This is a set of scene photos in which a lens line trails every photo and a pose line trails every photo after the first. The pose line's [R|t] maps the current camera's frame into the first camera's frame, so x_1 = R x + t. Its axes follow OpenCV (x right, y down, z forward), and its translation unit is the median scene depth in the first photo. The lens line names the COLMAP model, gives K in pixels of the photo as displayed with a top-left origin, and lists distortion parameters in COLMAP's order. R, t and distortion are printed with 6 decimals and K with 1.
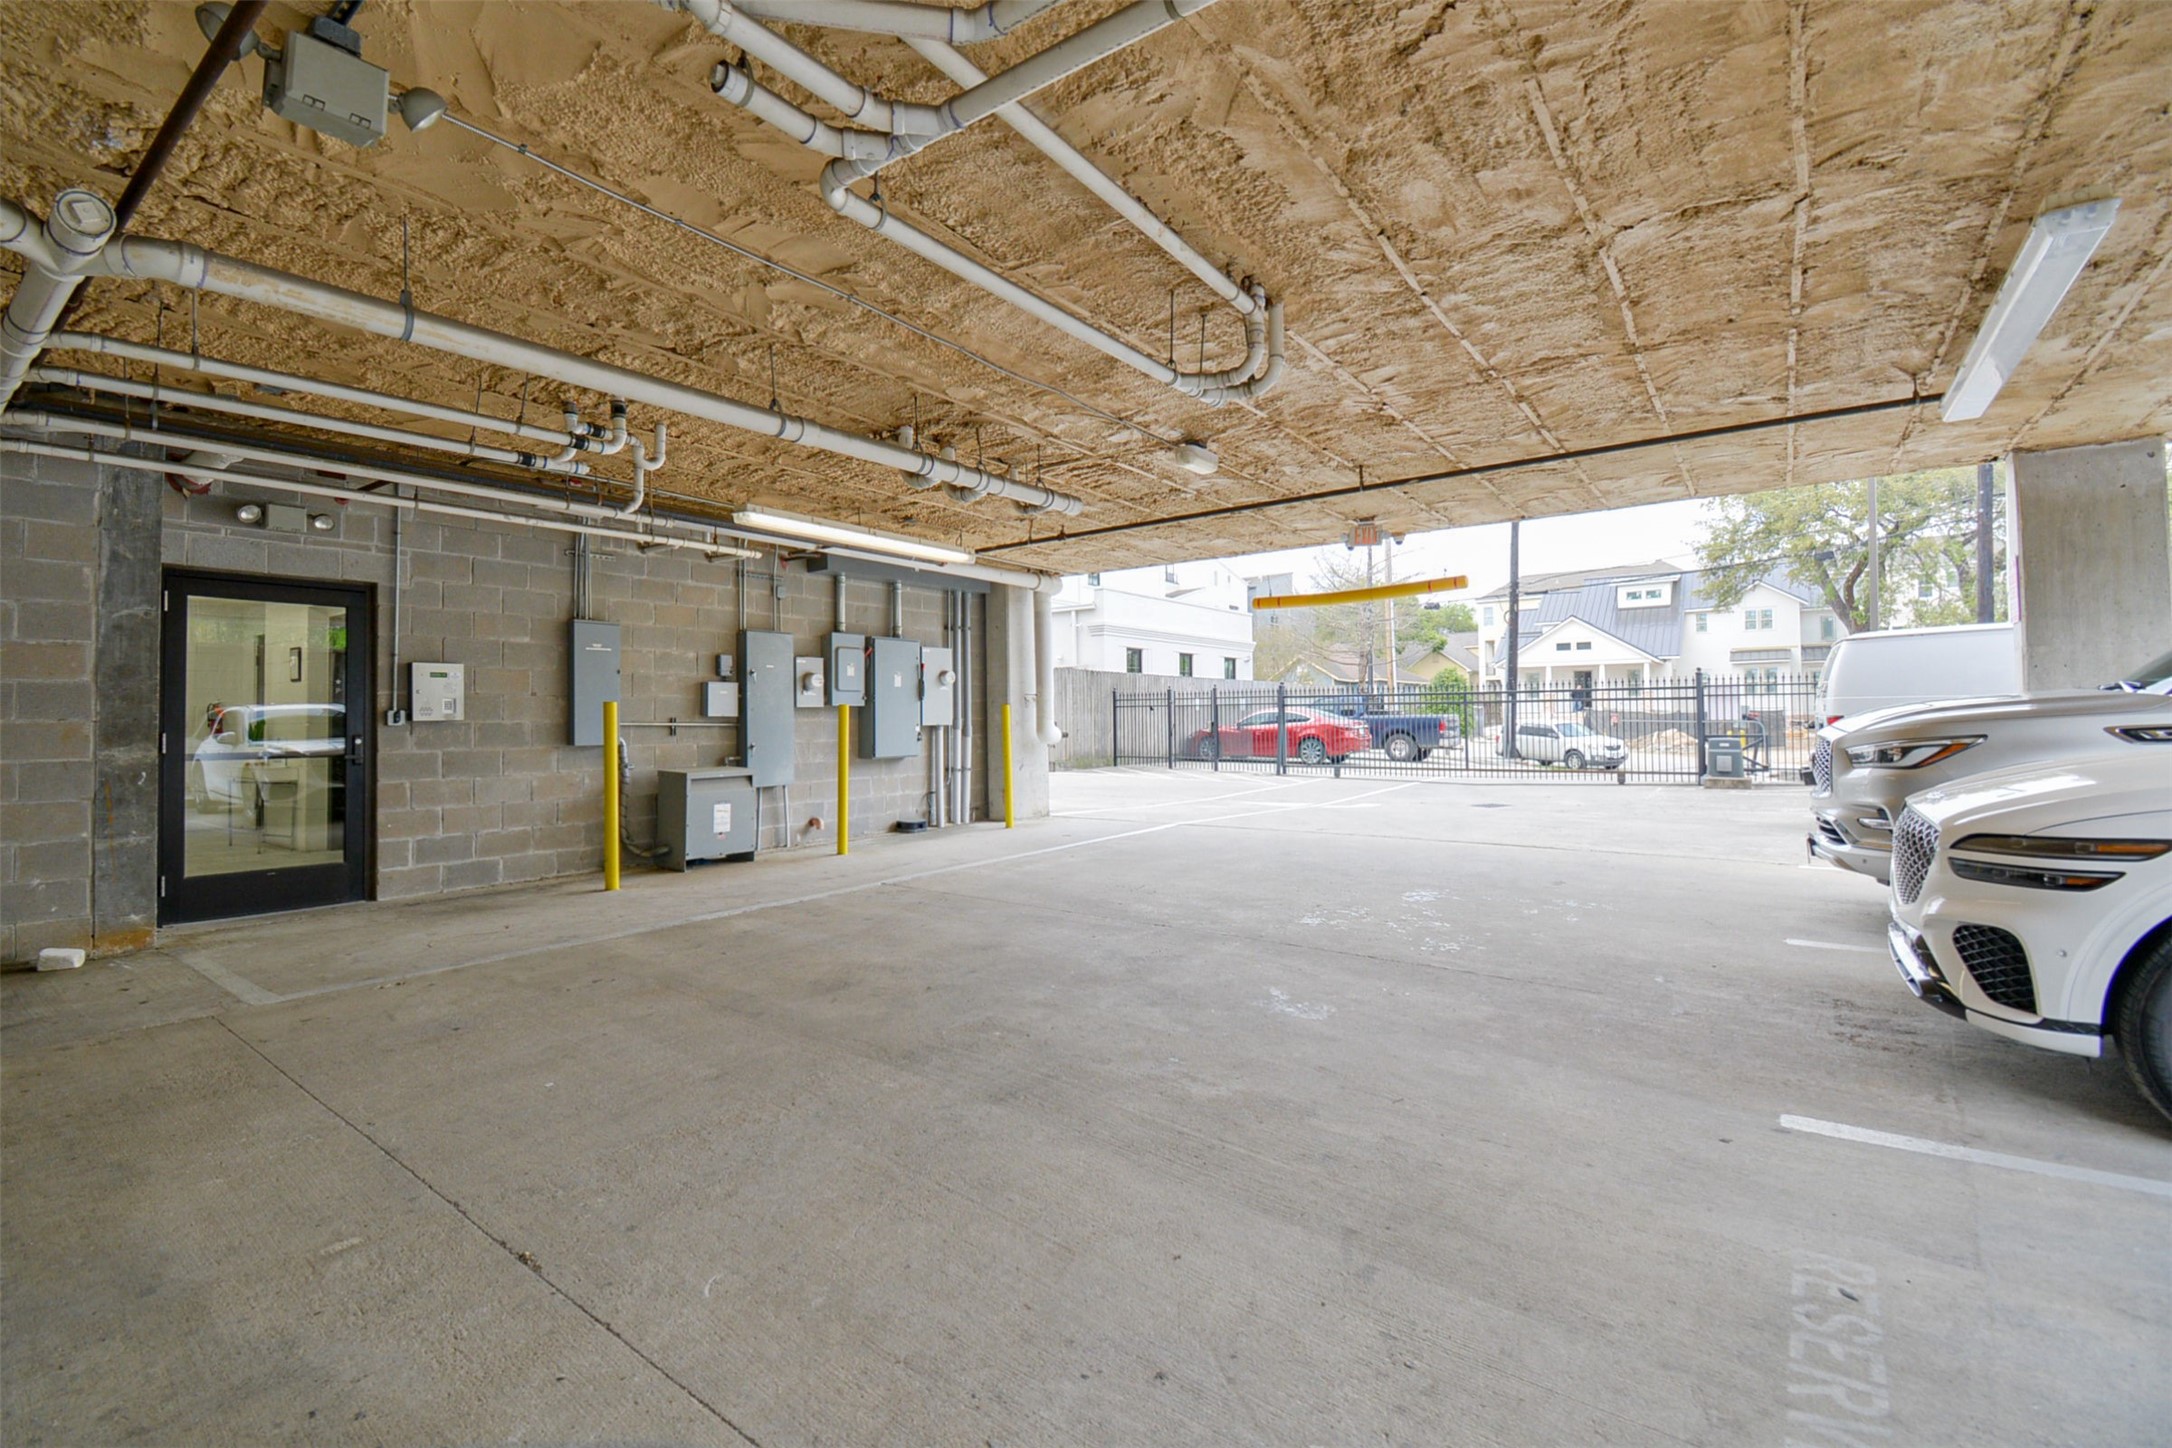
lens RADIAL K [[969.9, 0, 1071.8], [0, 969.9, 721.9], [0, 0, 1]] dist [-0.002274, -0.013049]
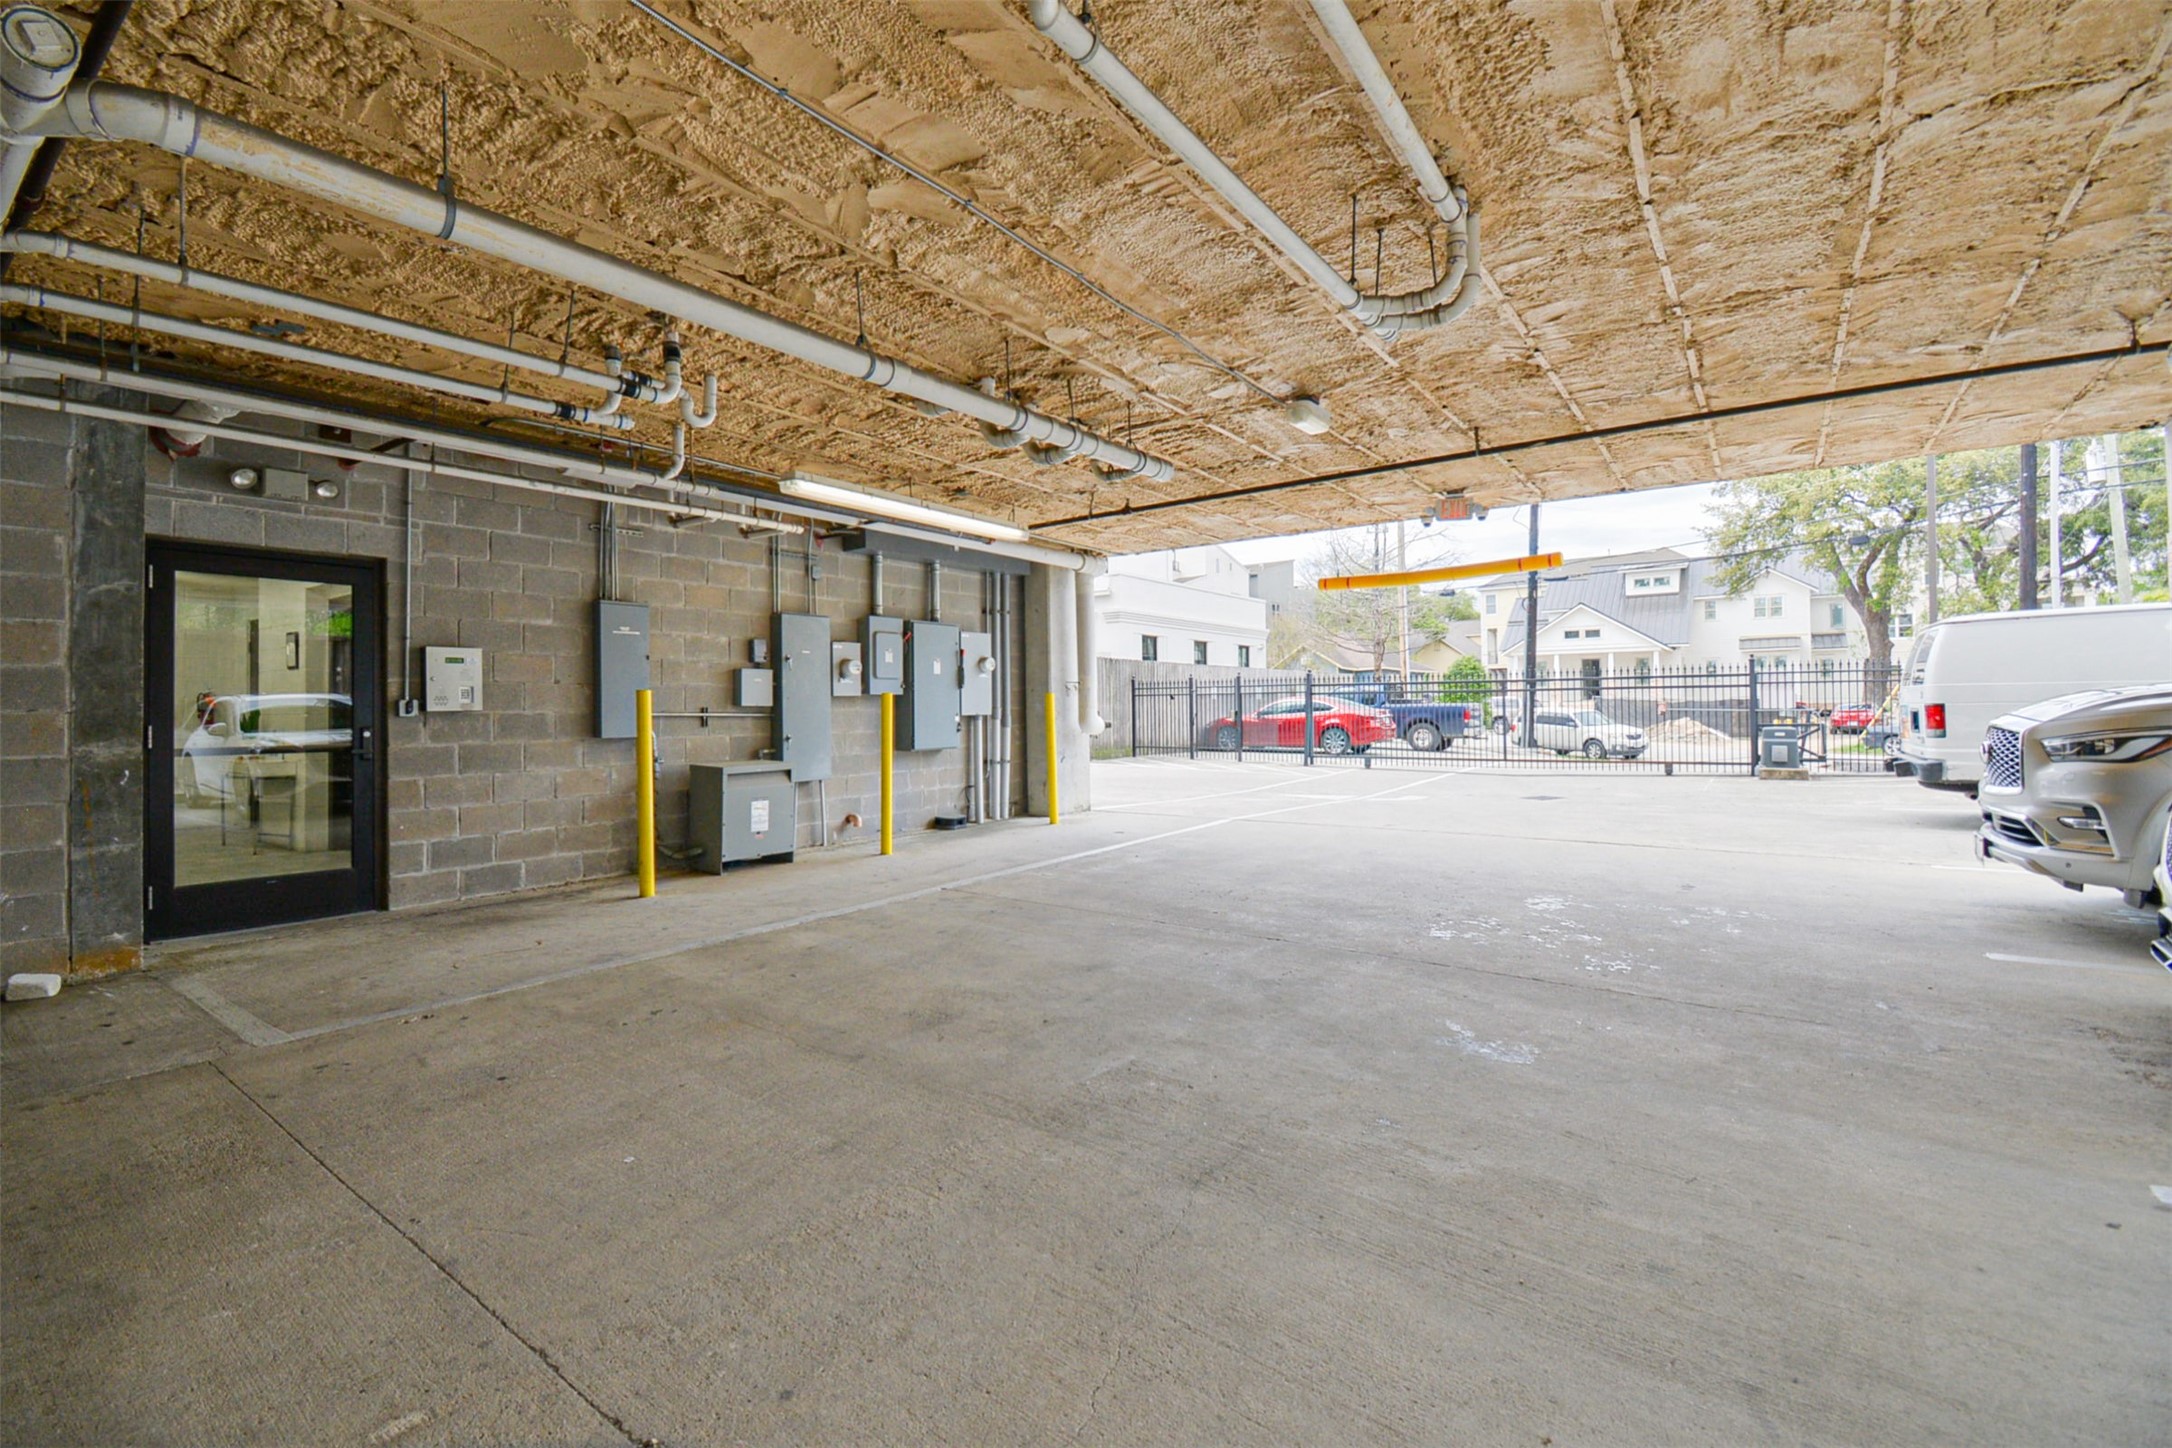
lens RADIAL K [[969.9, 0, 1065.8], [0, 969.9, 720.4], [0, 0, 1]] dist [-0.002274, -0.013049]
pose [[0.999995, -0.001278, 0.002810, -0.118470], [0.001252, 0.999955, 0.009448, -0.000305], [-0.002822, -0.009444, 0.999951, 0.128630]]
